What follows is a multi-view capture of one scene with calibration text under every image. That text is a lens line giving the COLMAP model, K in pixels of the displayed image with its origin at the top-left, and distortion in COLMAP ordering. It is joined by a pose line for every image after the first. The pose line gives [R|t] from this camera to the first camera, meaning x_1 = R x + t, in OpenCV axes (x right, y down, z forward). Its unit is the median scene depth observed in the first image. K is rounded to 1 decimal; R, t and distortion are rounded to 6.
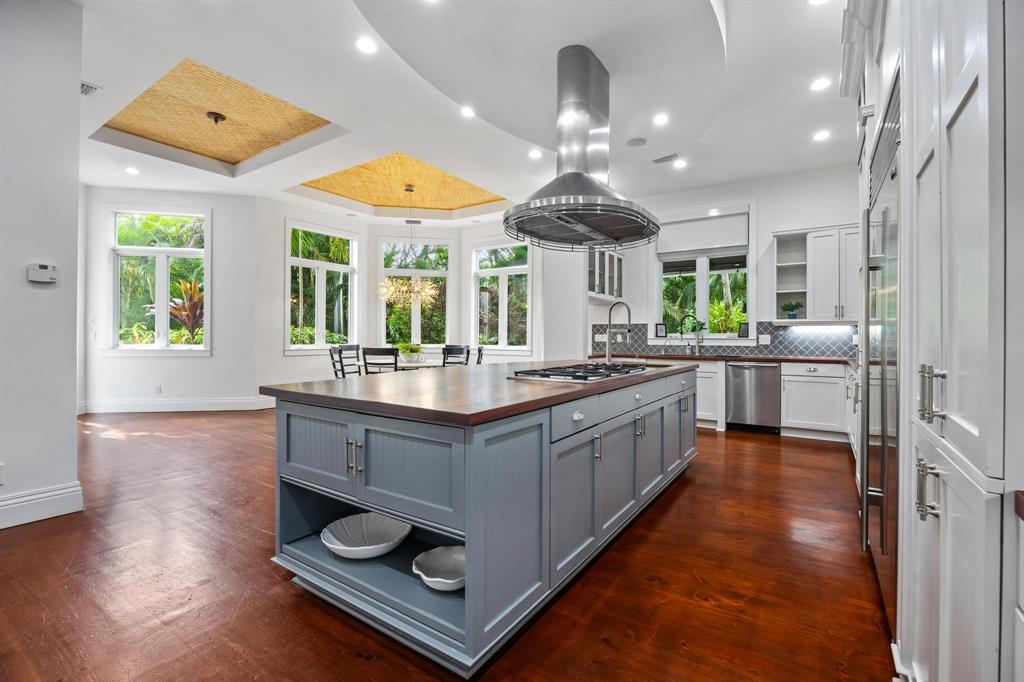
lens RADIAL K [[453.5, 0, 511.7], [0, 453.5, 338.1], [0, 0, 1]] dist [0.001002, 0.000064]
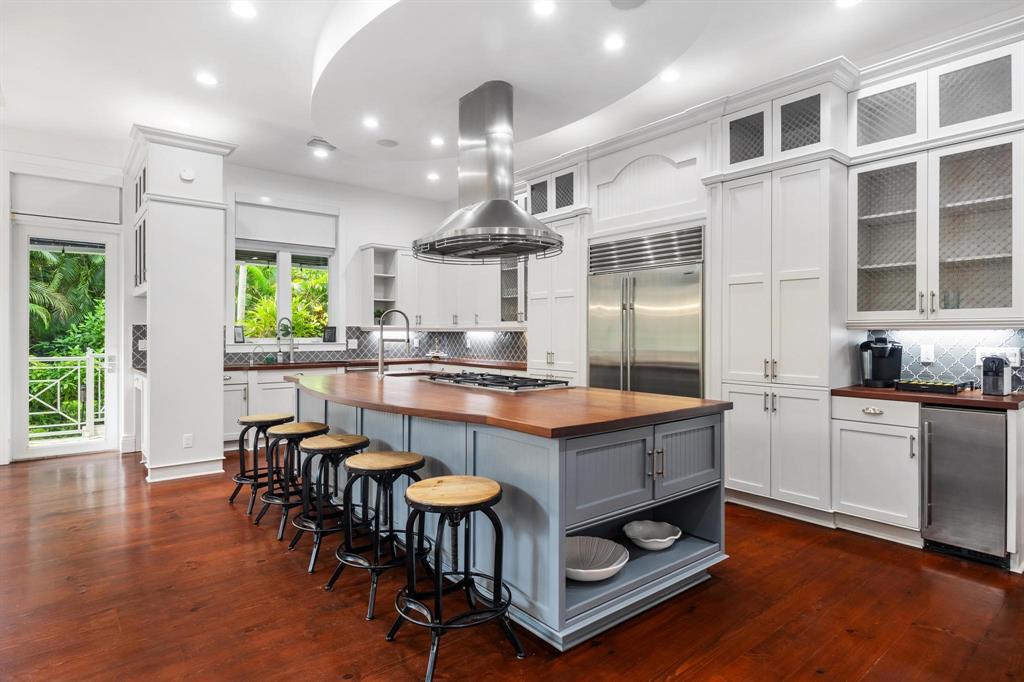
lens RADIAL K [[560.5, 0, 514.5], [0, 560.5, 338.7], [0, 0, 1]] dist [-0.001566, -0.000074]
pose [[0.287066, -0.010438, 0.957854, -0.548721], [-0.000157, 0.999940, 0.010944, -0.022283], [-0.957911, -0.003292, 0.287047, 0.283942]]
